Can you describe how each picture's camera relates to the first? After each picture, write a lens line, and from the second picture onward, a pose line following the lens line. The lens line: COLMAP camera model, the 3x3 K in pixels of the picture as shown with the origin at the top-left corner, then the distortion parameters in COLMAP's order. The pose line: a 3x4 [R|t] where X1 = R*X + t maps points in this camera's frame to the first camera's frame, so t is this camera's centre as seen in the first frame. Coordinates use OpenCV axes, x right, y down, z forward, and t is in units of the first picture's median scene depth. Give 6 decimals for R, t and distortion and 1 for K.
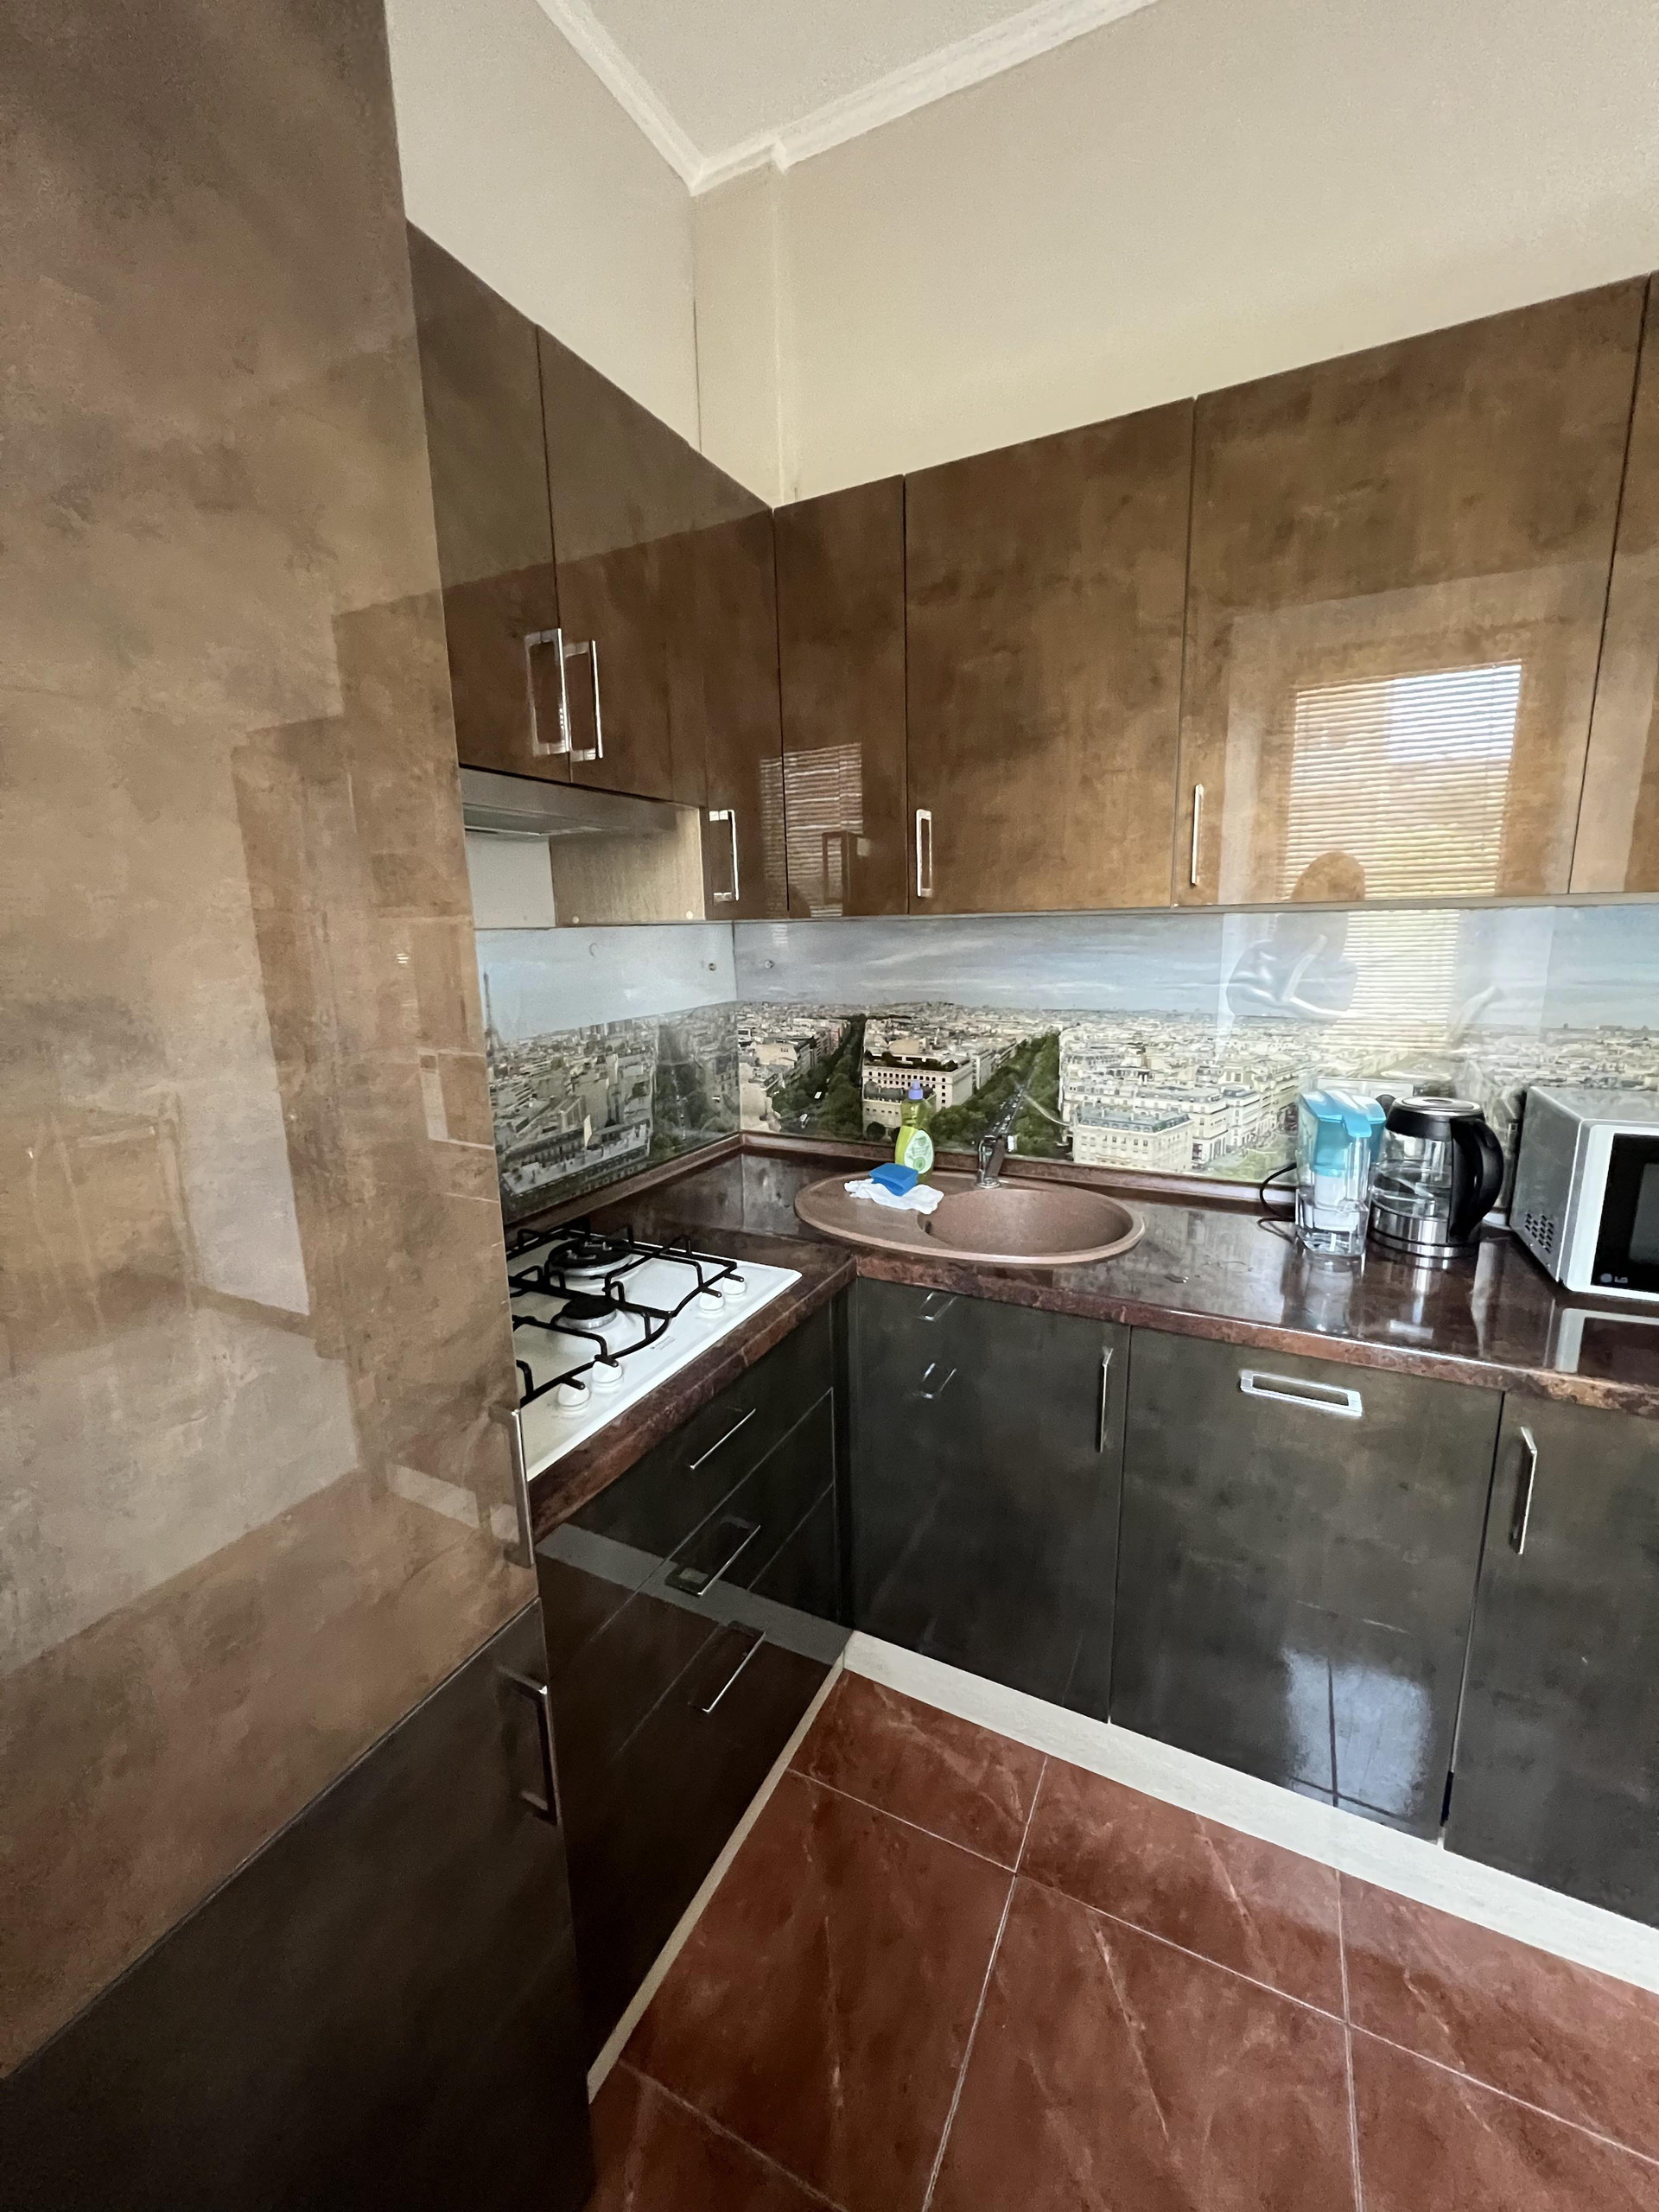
lens RADIAL K [[869.3, 0, 845.6], [0, 869.3, 1100.7], [0, 0, 1]] dist [-0.008962, -0.000146]
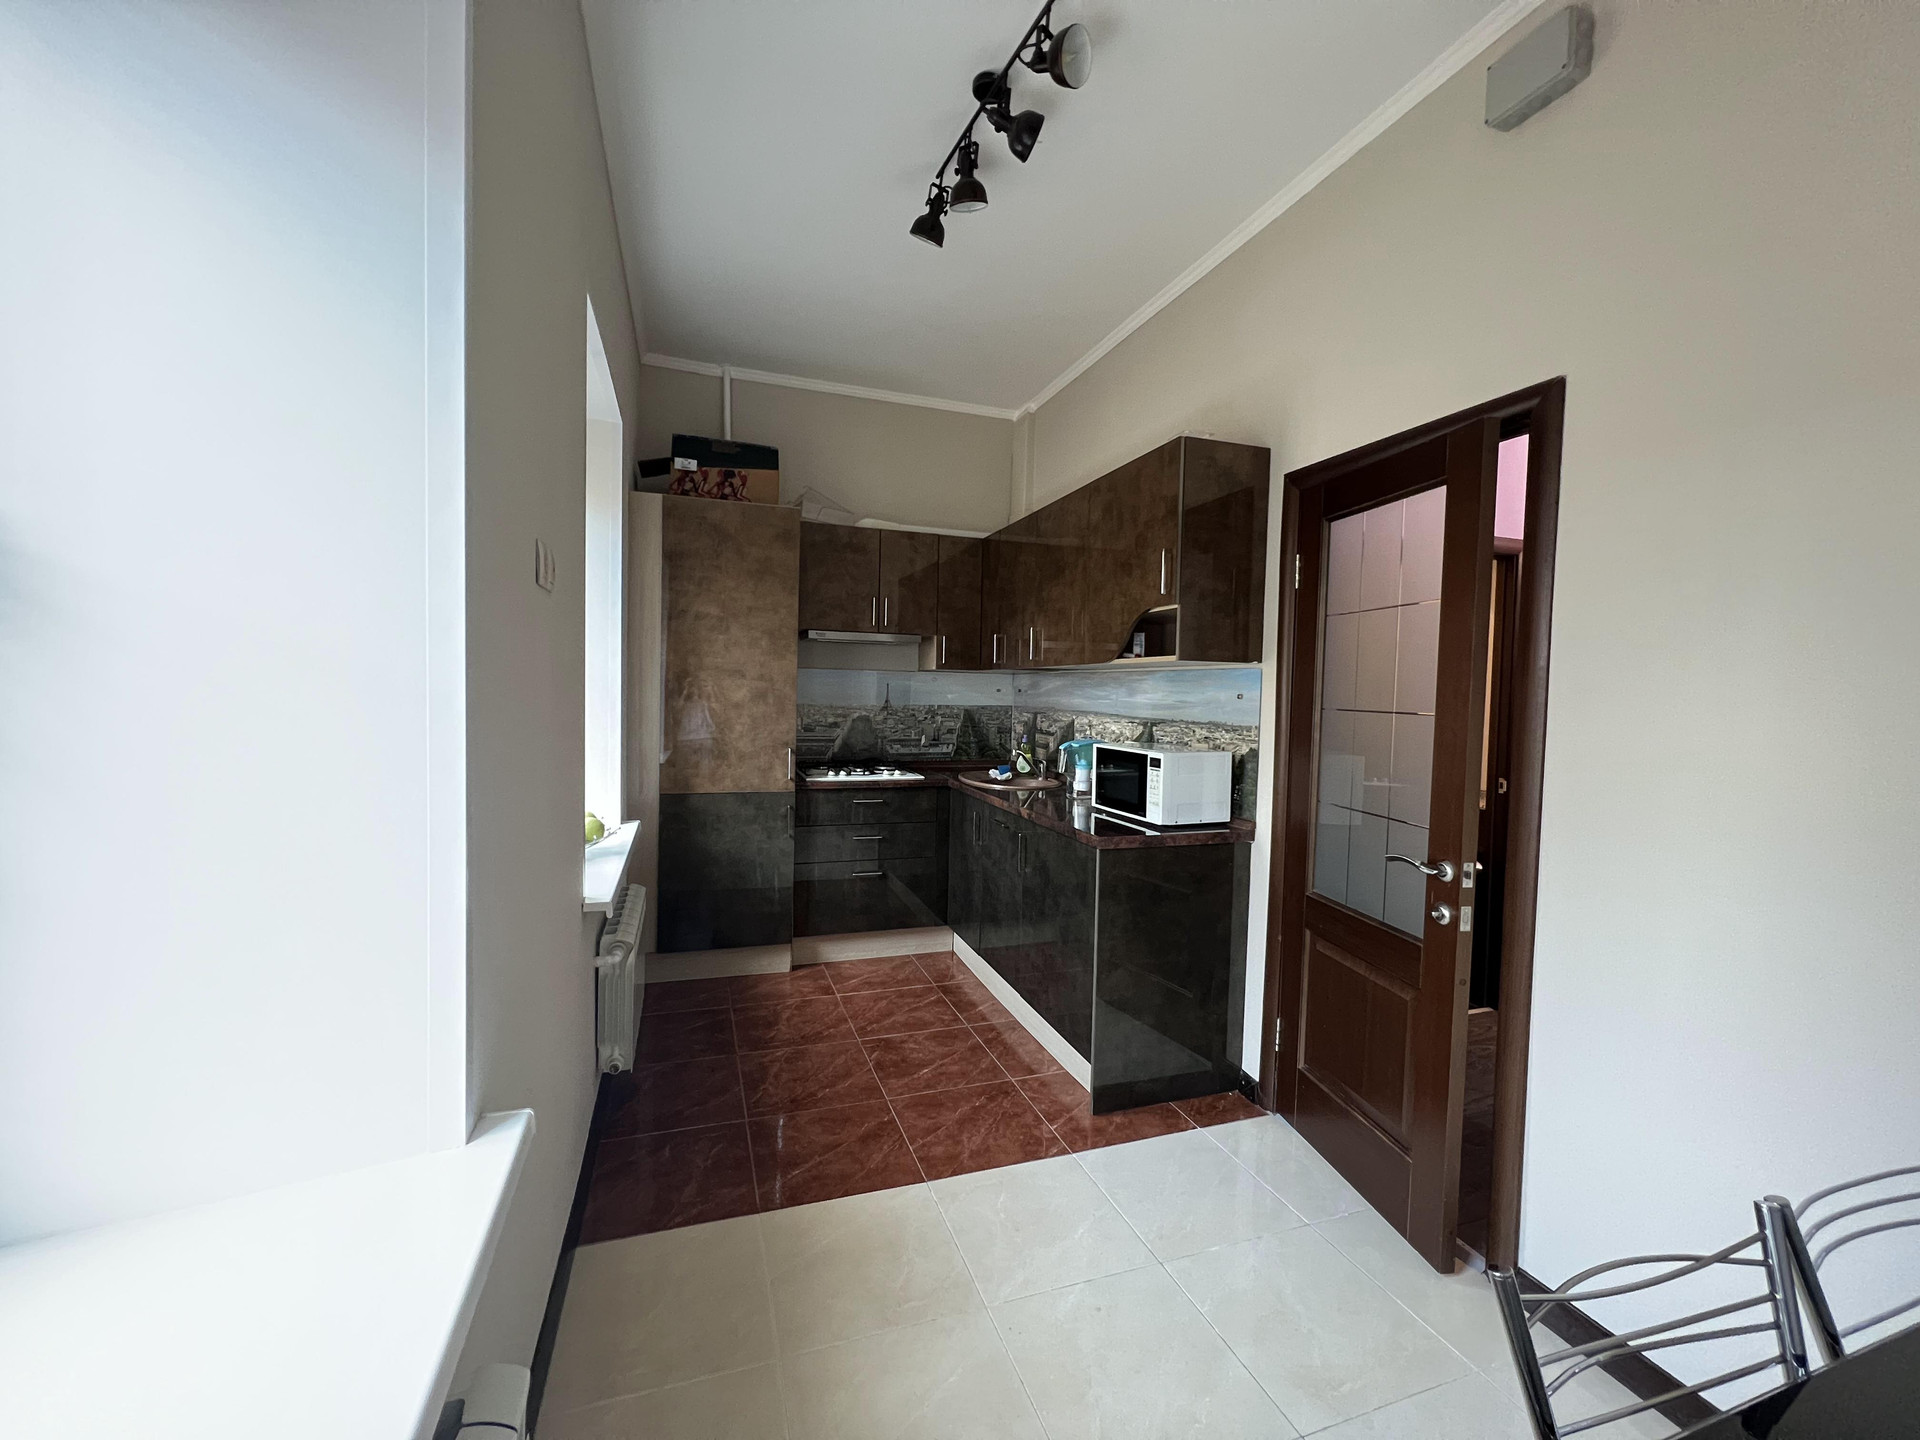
lens RADIAL K [[772.2, 0, 941.5], [0, 772.2, 726.8], [0, 0, 1]] dist [-0.001726, -0.001345]
pose [[0.692831, 0.071954, -0.717501, 1.919584], [-0.177407, 0.981435, -0.072885, 0.201624], [0.698936, 0.177786, 0.692734, -0.915337]]
